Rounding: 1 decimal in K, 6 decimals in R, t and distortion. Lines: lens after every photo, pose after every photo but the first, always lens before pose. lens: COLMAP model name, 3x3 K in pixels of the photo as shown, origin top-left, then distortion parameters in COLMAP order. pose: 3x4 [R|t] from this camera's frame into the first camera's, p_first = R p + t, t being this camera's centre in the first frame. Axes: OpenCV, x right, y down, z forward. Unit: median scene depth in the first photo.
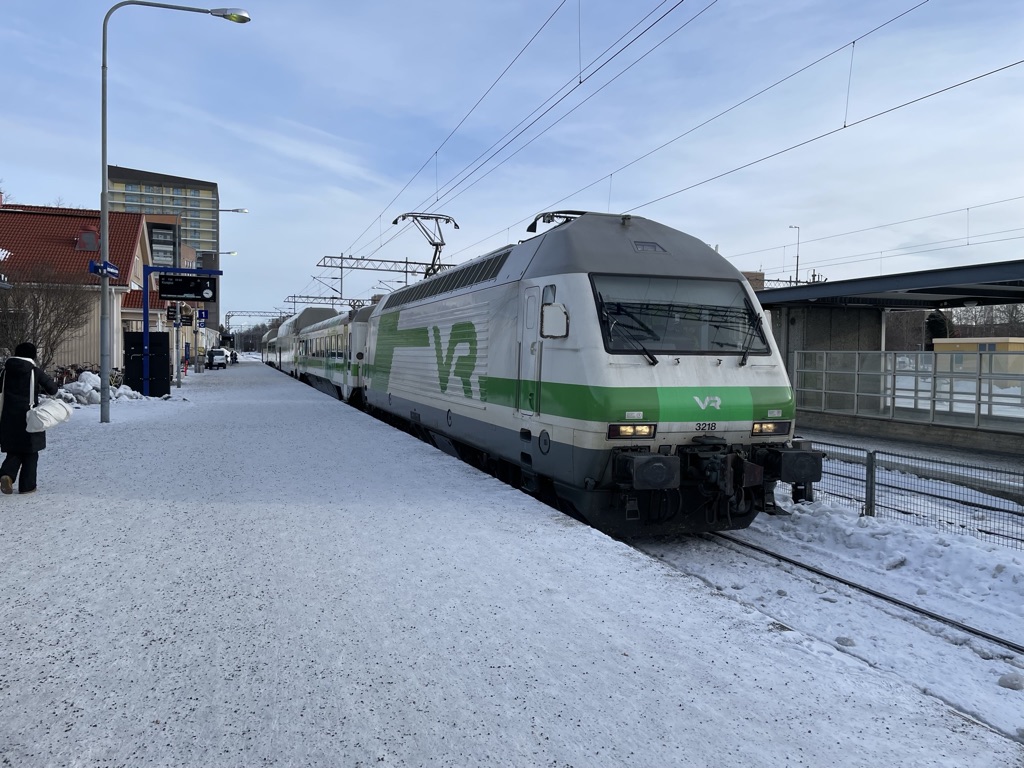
lens RADIAL K [[778.1, 0, 512.8], [0, 778.1, 381.7], [0, 0, 1]] dist [0.001971, 0.000050]
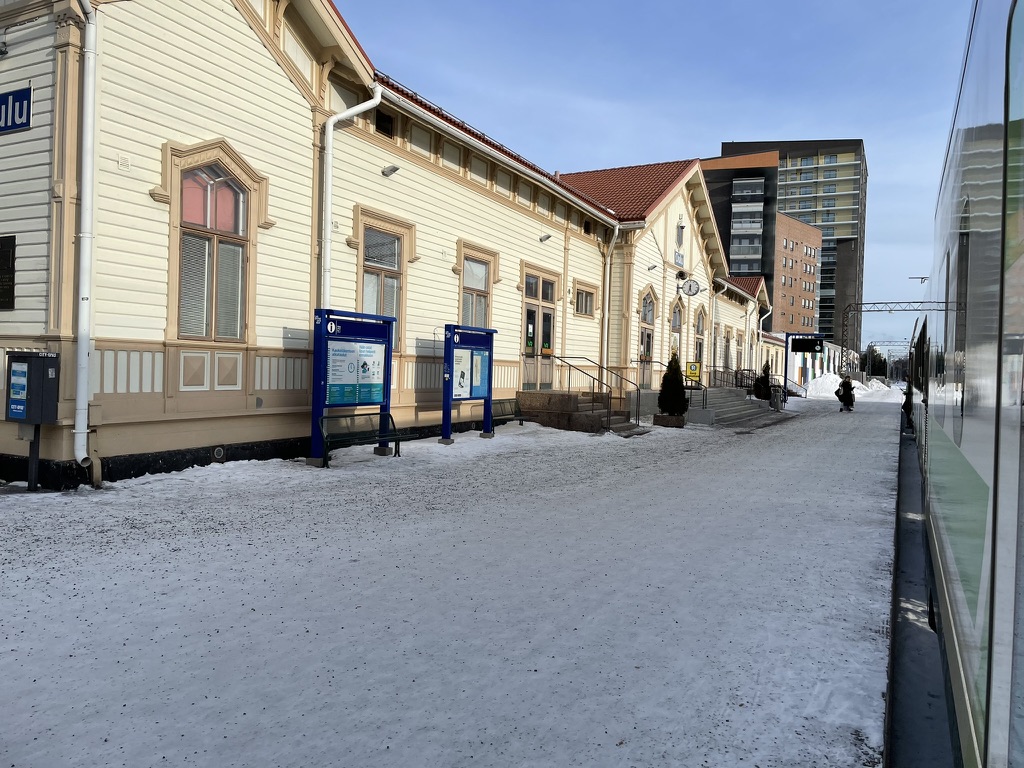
lens RADIAL K [[778.1, 0, 514.8], [0, 778.1, 382.3], [0, 0, 1]] dist [0.001971, 0.000050]
pose [[0.695049, 0.020136, -0.718680, -0.094396], [-0.047056, 0.998738, -0.017526, -0.011968], [0.717421, 0.046000, 0.695120, 0.312221]]
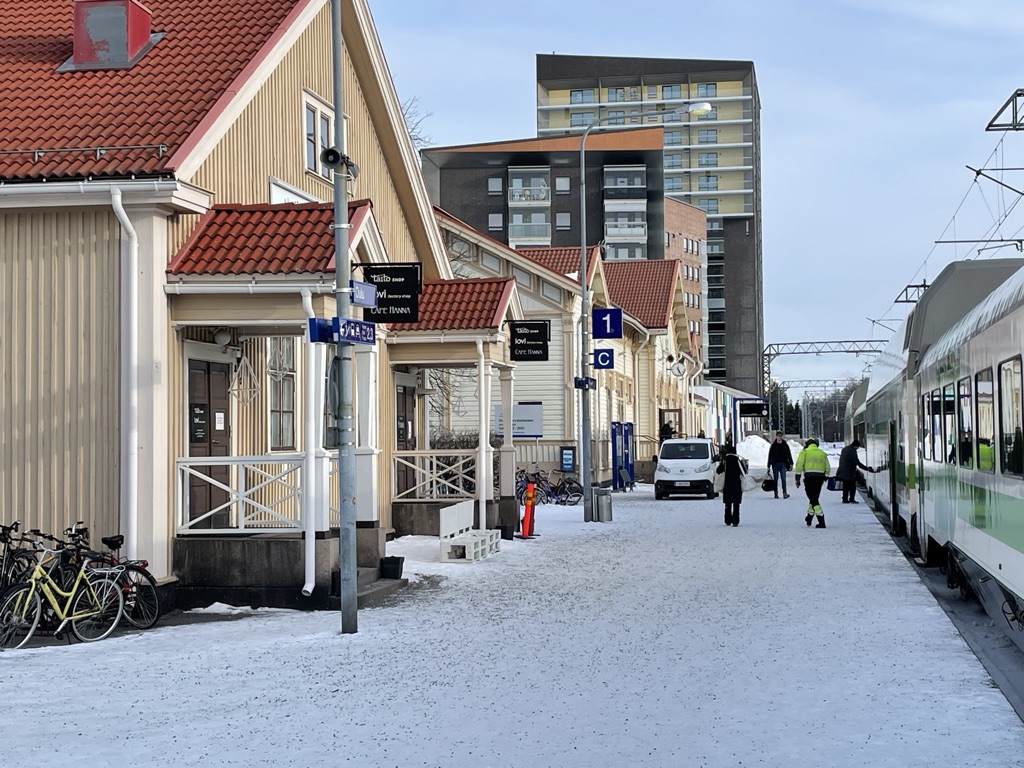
lens RADIAL K [[1737.0, 0, 511.6], [0, 1737.0, 383.4], [0, 0, 1]] dist [-0.067515, 0.000000]
pose [[0.869871, -0.036086, -0.491958, -0.025832], [0.000667, 0.997406, -0.071981, -0.004080], [0.493279, 0.062286, 0.867638, 0.100200]]
